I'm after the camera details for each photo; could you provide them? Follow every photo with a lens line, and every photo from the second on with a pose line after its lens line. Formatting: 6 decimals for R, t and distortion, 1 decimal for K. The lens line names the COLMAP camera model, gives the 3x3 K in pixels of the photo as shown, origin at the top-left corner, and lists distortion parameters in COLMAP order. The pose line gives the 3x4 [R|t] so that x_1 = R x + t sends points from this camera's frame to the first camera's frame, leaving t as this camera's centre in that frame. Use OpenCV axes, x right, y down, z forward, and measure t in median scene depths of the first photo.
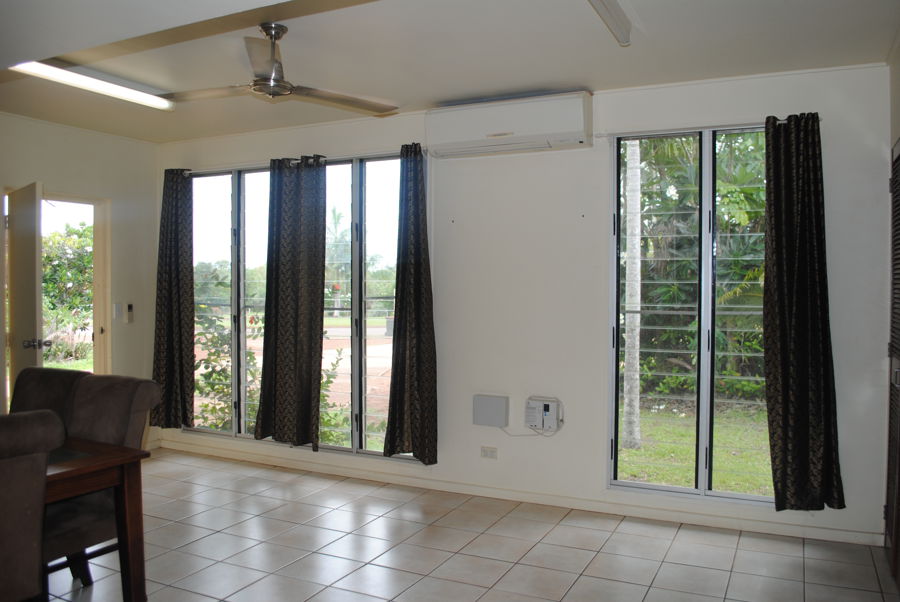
lens RADIAL K [[714.7, 0, 459.5], [0, 714.7, 299.1], [0, 0, 1]] dist [-0.073888, -0.000135]
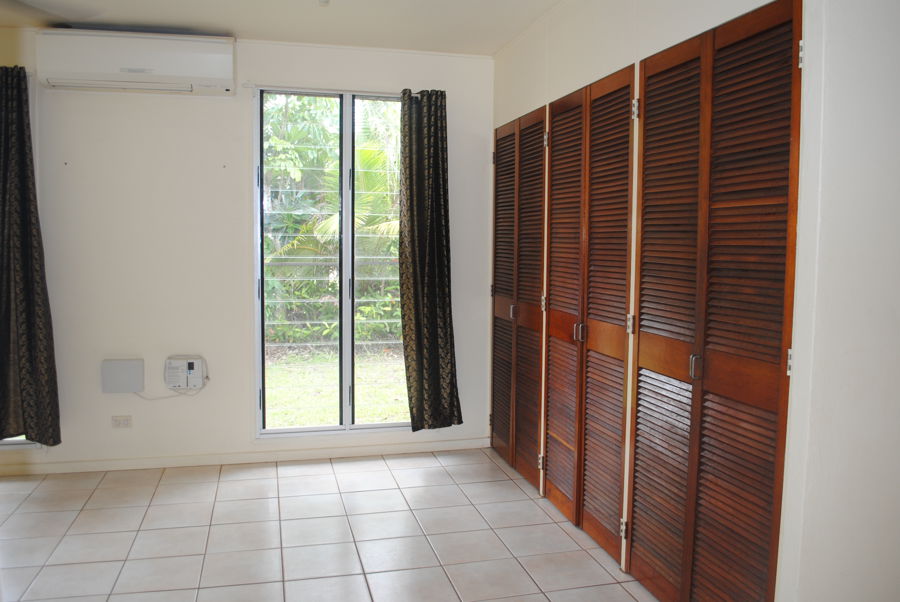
lens RADIAL K [[714.7, 0, 445.9], [0, 714.7, 301.5], [0, 0, 1]] dist [-0.073888, -0.000135]
pose [[0.767066, -0.050803, 0.639553, -0.209210], [0.006283, 0.997407, 0.071693, -0.000192], [-0.641537, -0.050975, 0.765396, 0.052602]]
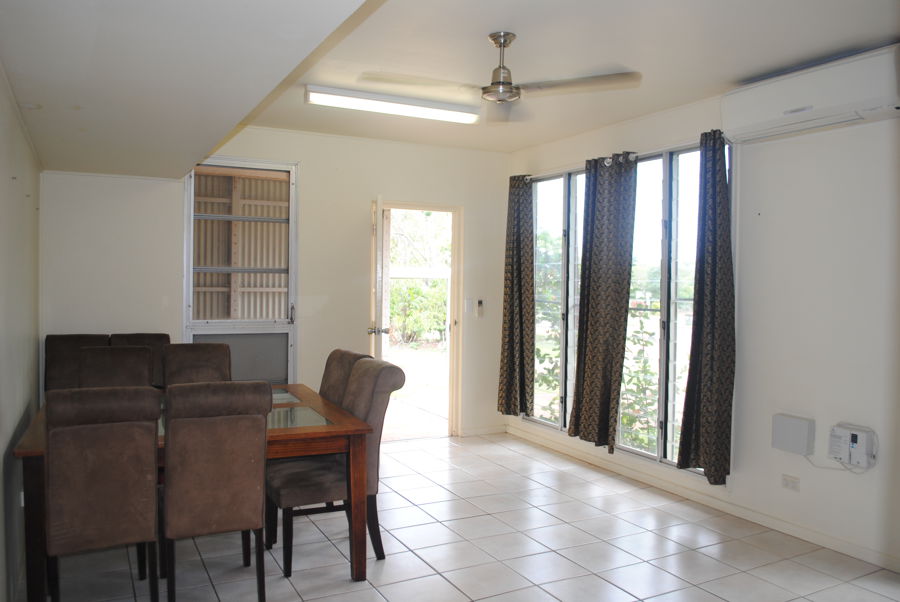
lens RADIAL K [[714.7, 0, 458.0], [0, 714.7, 299.8], [0, 0, 1]] dist [-0.073888, -0.000135]
pose [[0.808388, 0.023755, -0.588171, 0.209862], [-0.022889, 0.999698, 0.008915, -0.003058], [0.588205, 0.006256, 0.808688, 0.081969]]
